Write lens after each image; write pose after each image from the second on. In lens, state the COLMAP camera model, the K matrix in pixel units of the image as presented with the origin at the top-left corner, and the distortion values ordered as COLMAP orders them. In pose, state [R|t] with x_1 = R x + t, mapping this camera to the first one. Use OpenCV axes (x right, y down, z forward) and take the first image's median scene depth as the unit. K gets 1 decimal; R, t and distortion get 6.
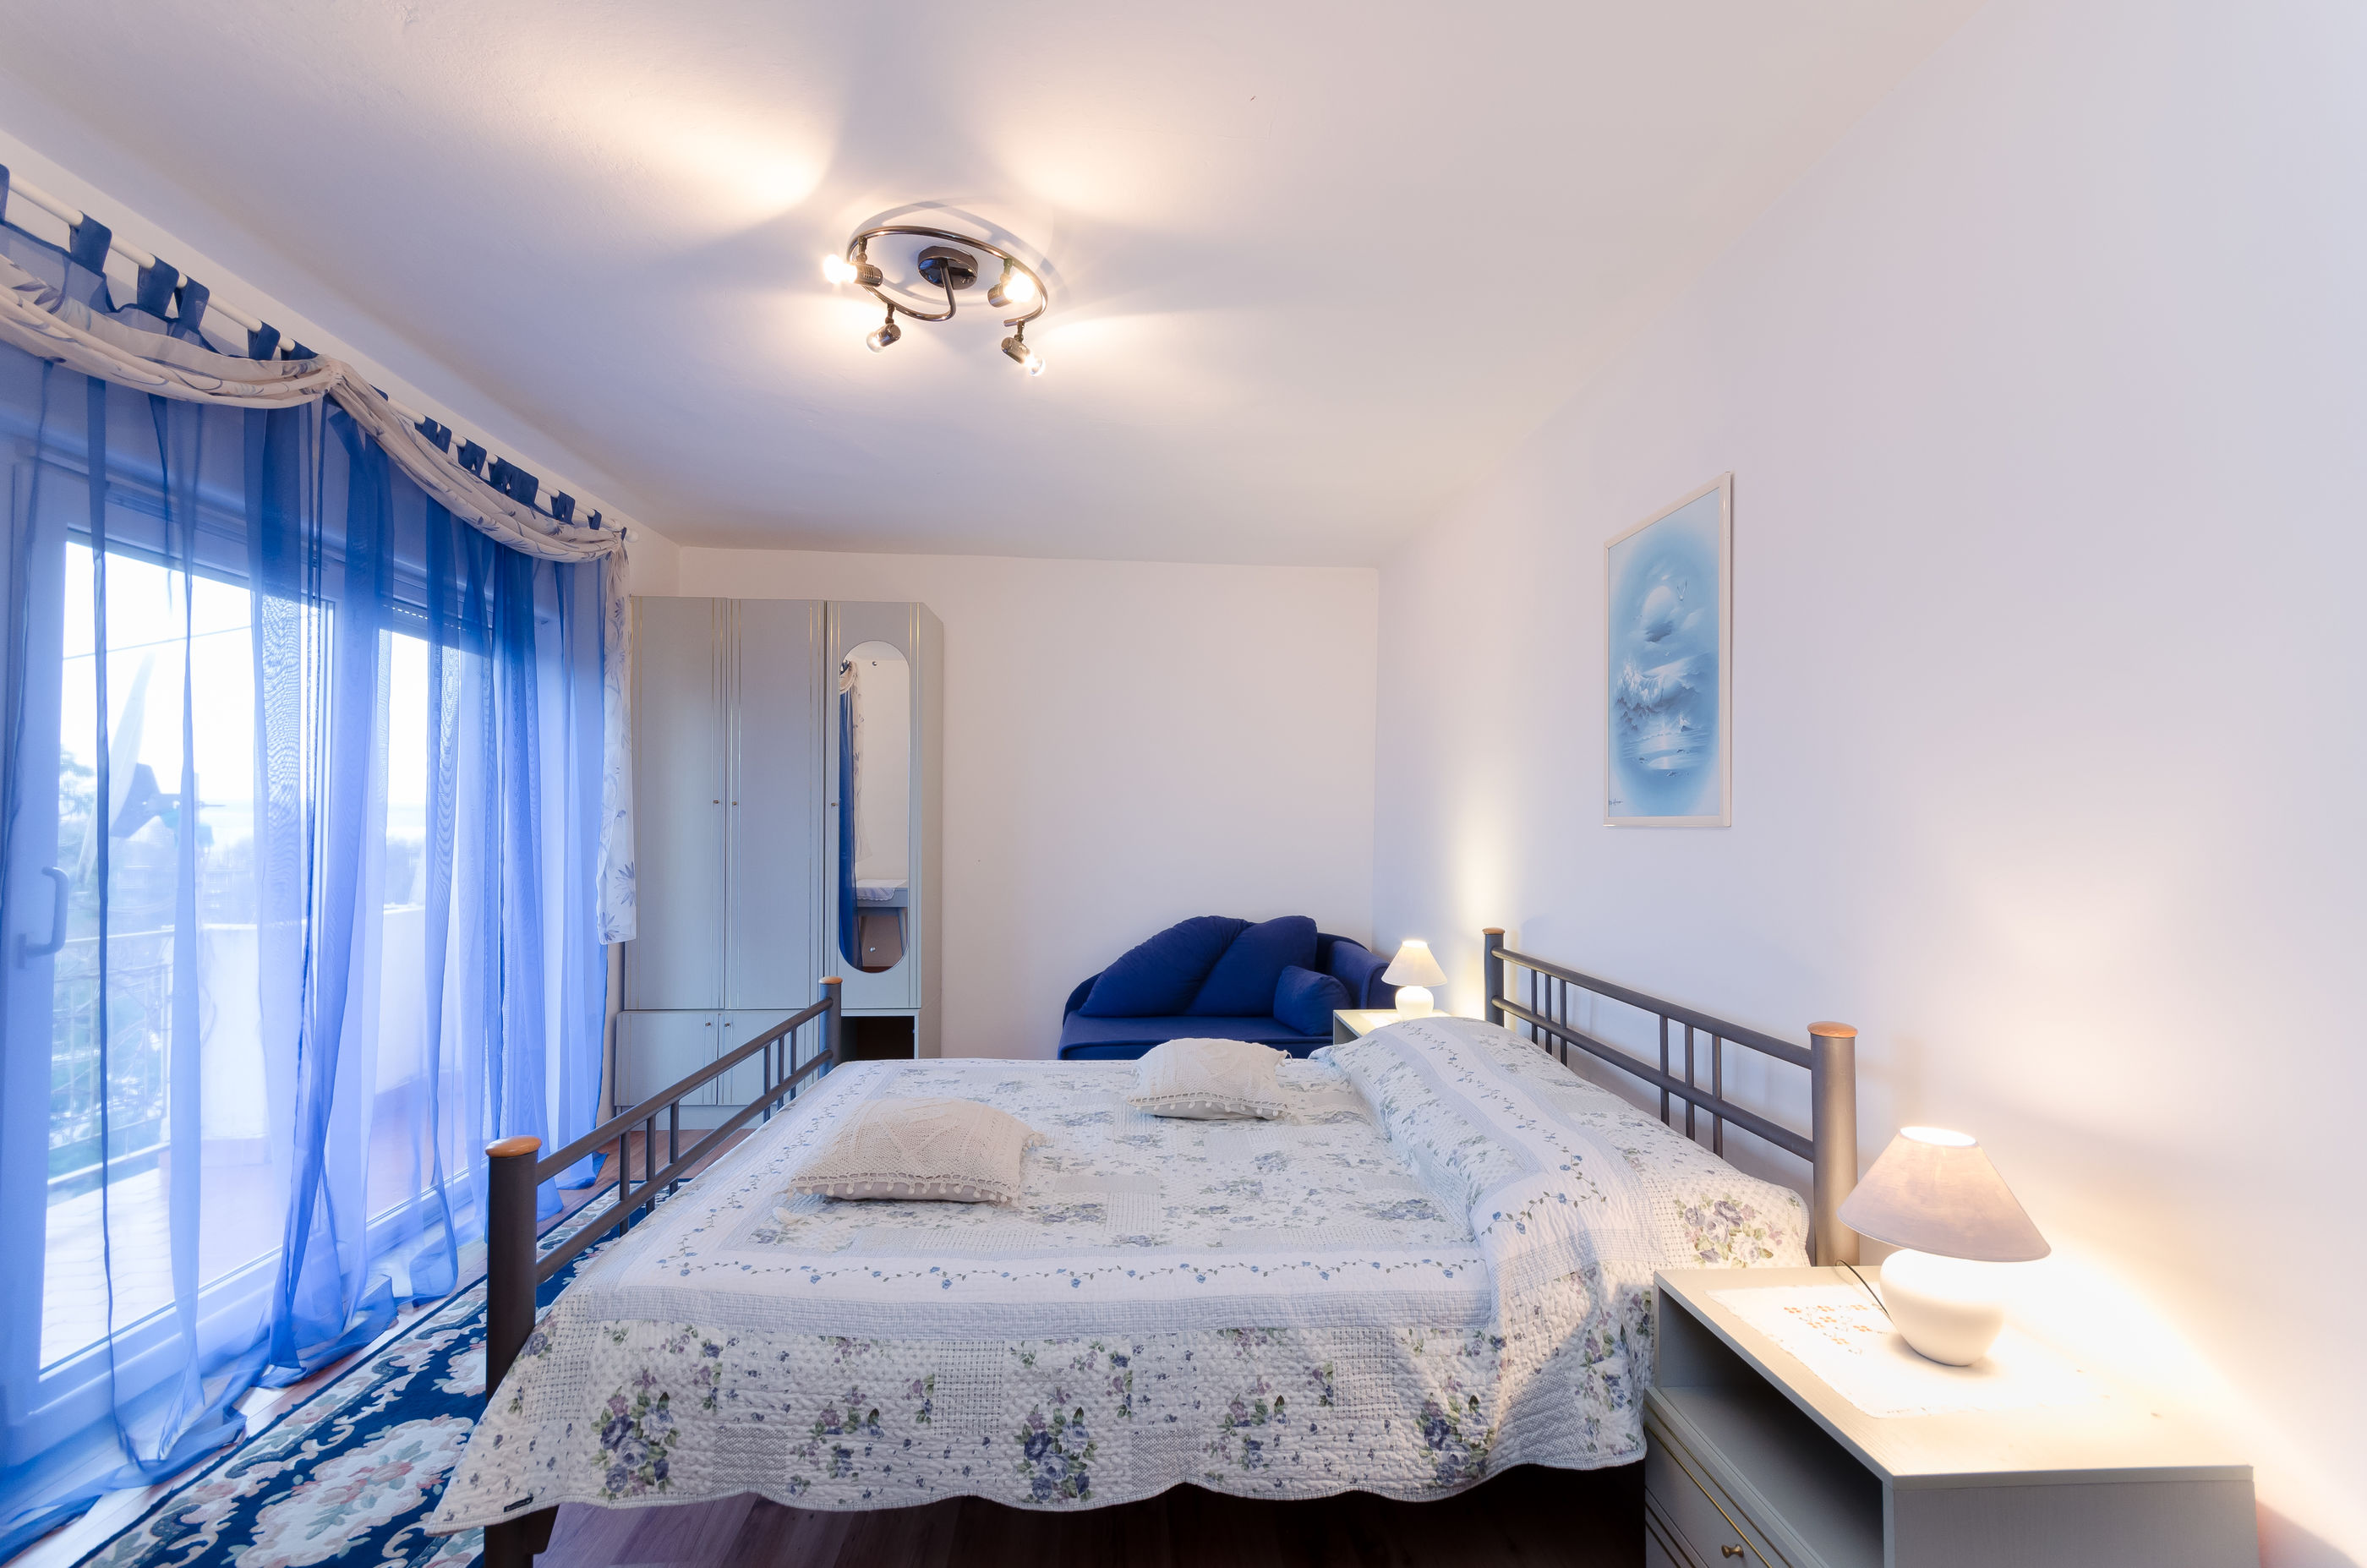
lens RADIAL K [[1044.3, 0, 1220.4], [0, 1044.3, 803.1], [0, 0, 1]] dist [-0.001070, -0.000072]
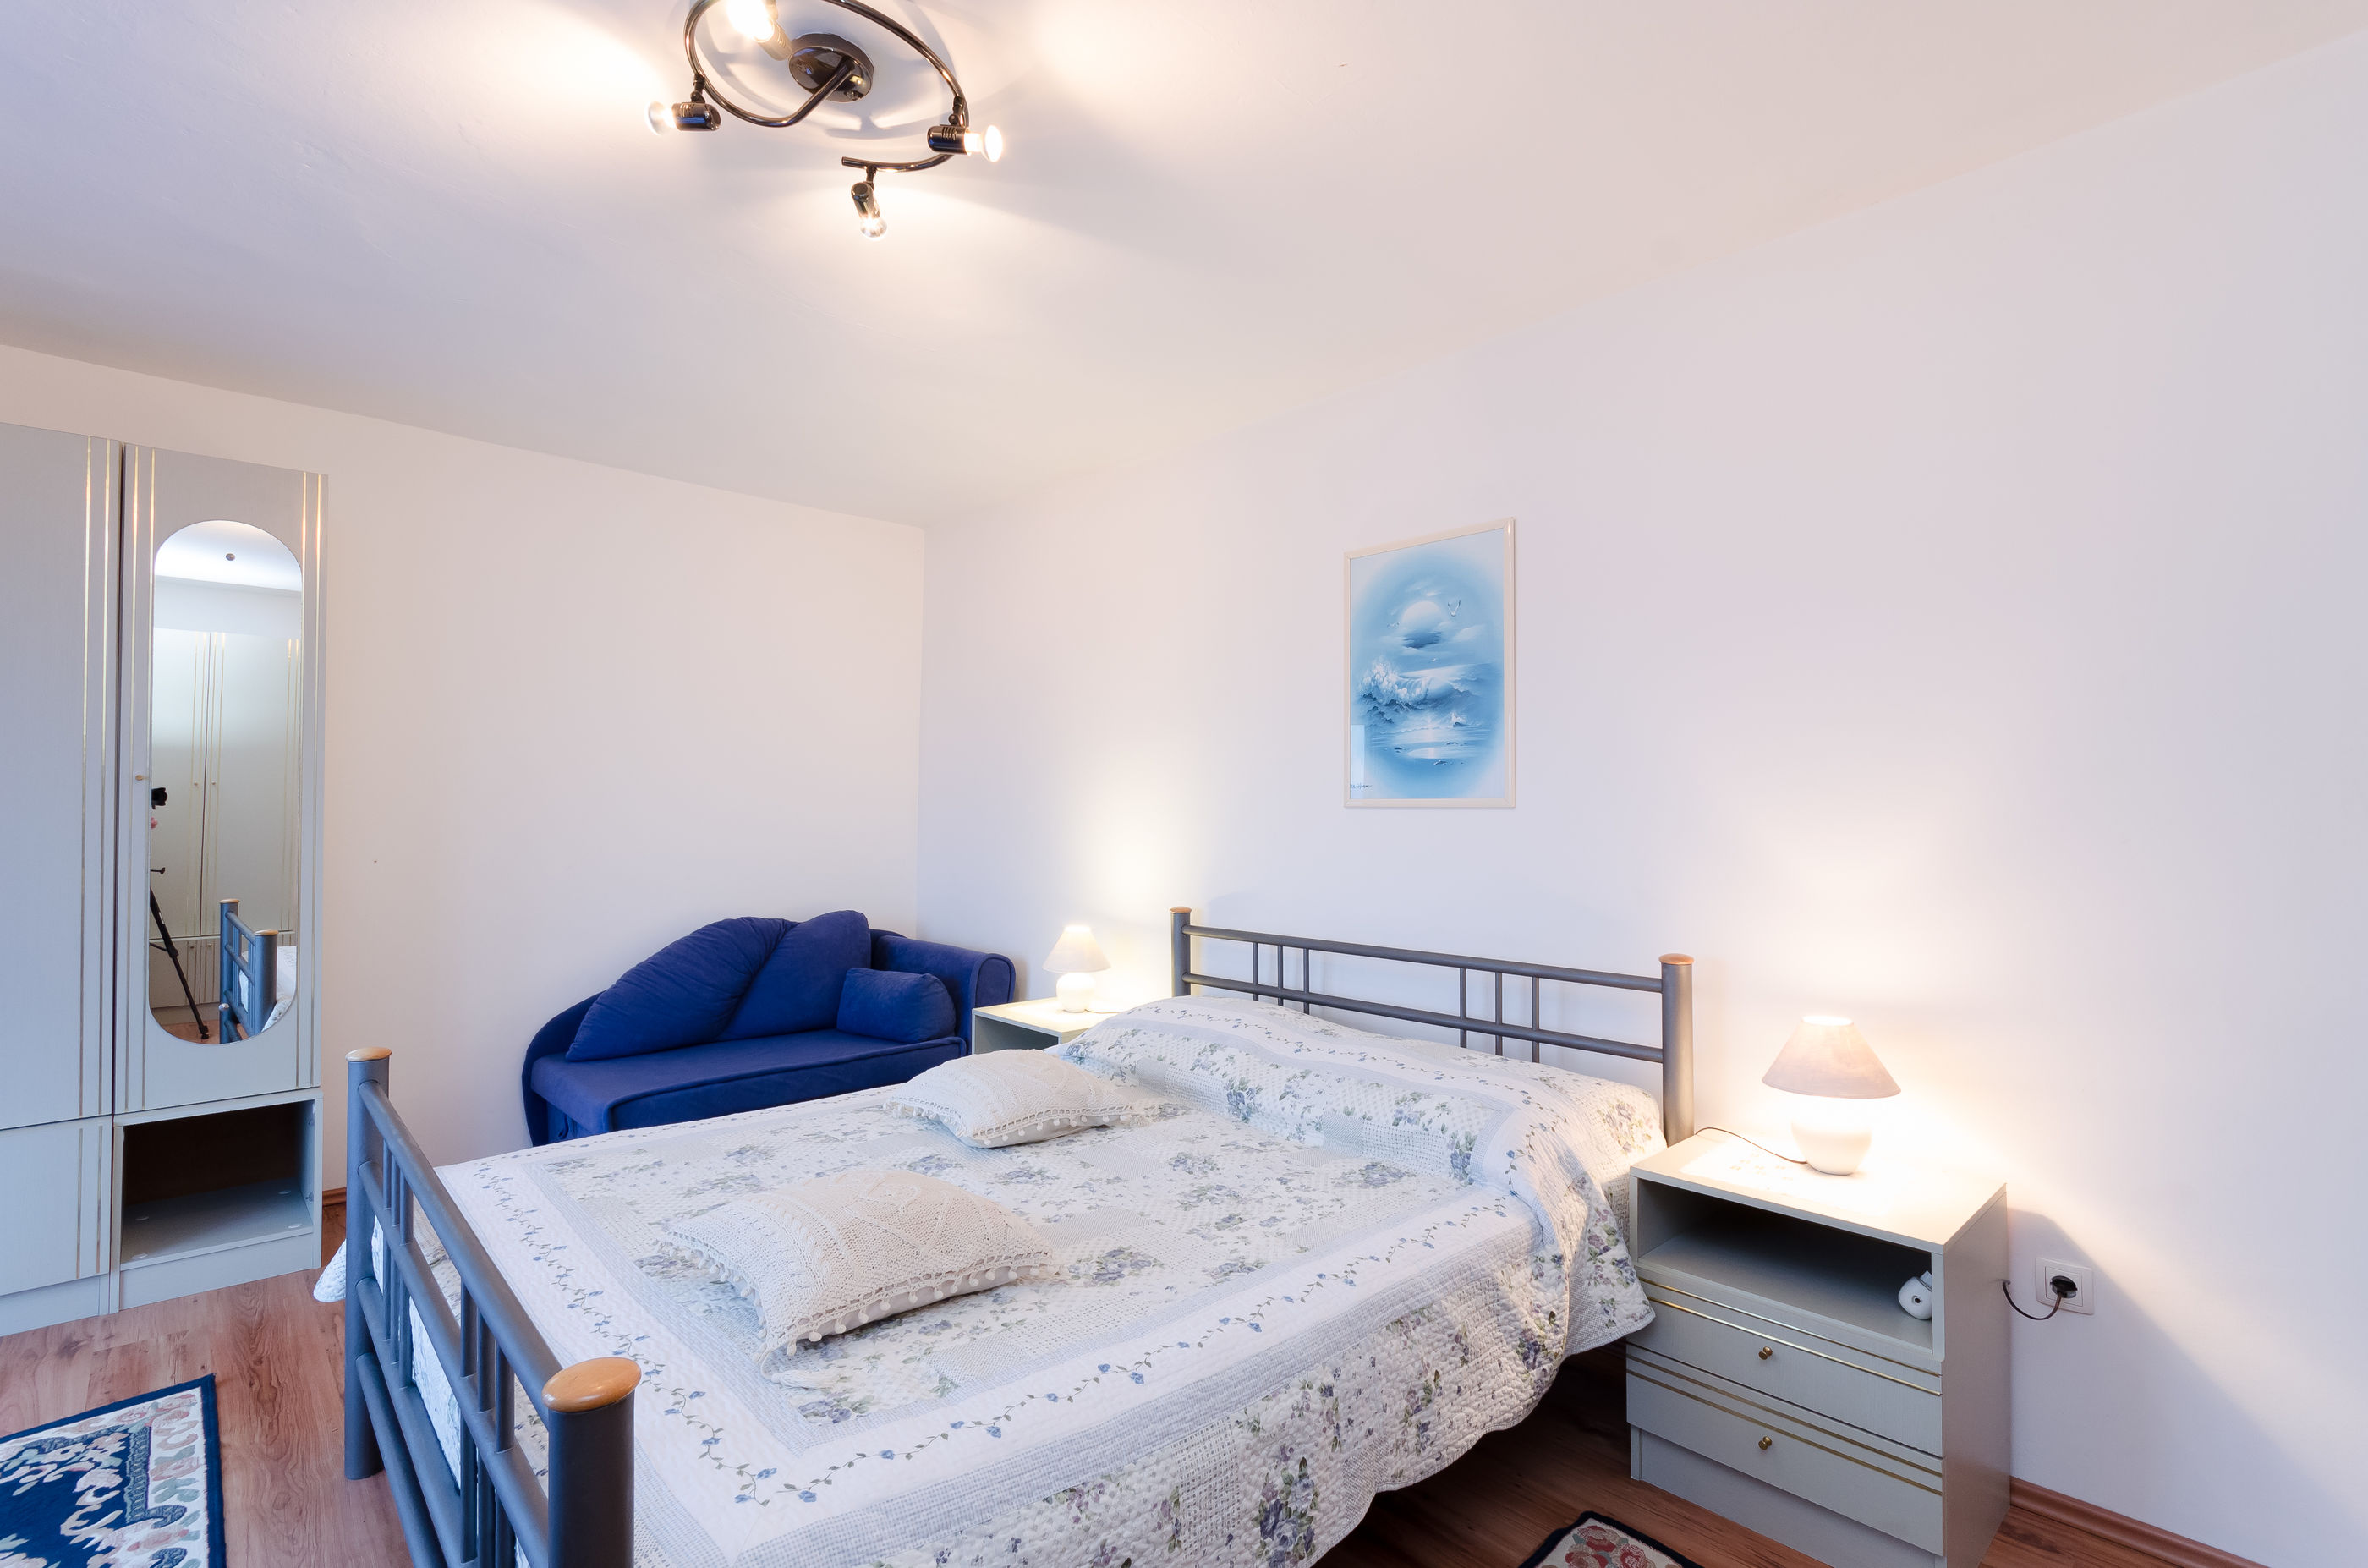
lens RADIAL K [[1072.2, 0, 1184.0], [0, 1072.2, 784.0], [0, 0, 1]] dist [-0.017581, 0.000223]
pose [[0.774661, 0.010576, 0.632288, -0.756994], [-0.010136, 0.999939, -0.004307, 0.005902], [-0.632295, -0.003073, 0.774722, 0.340830]]
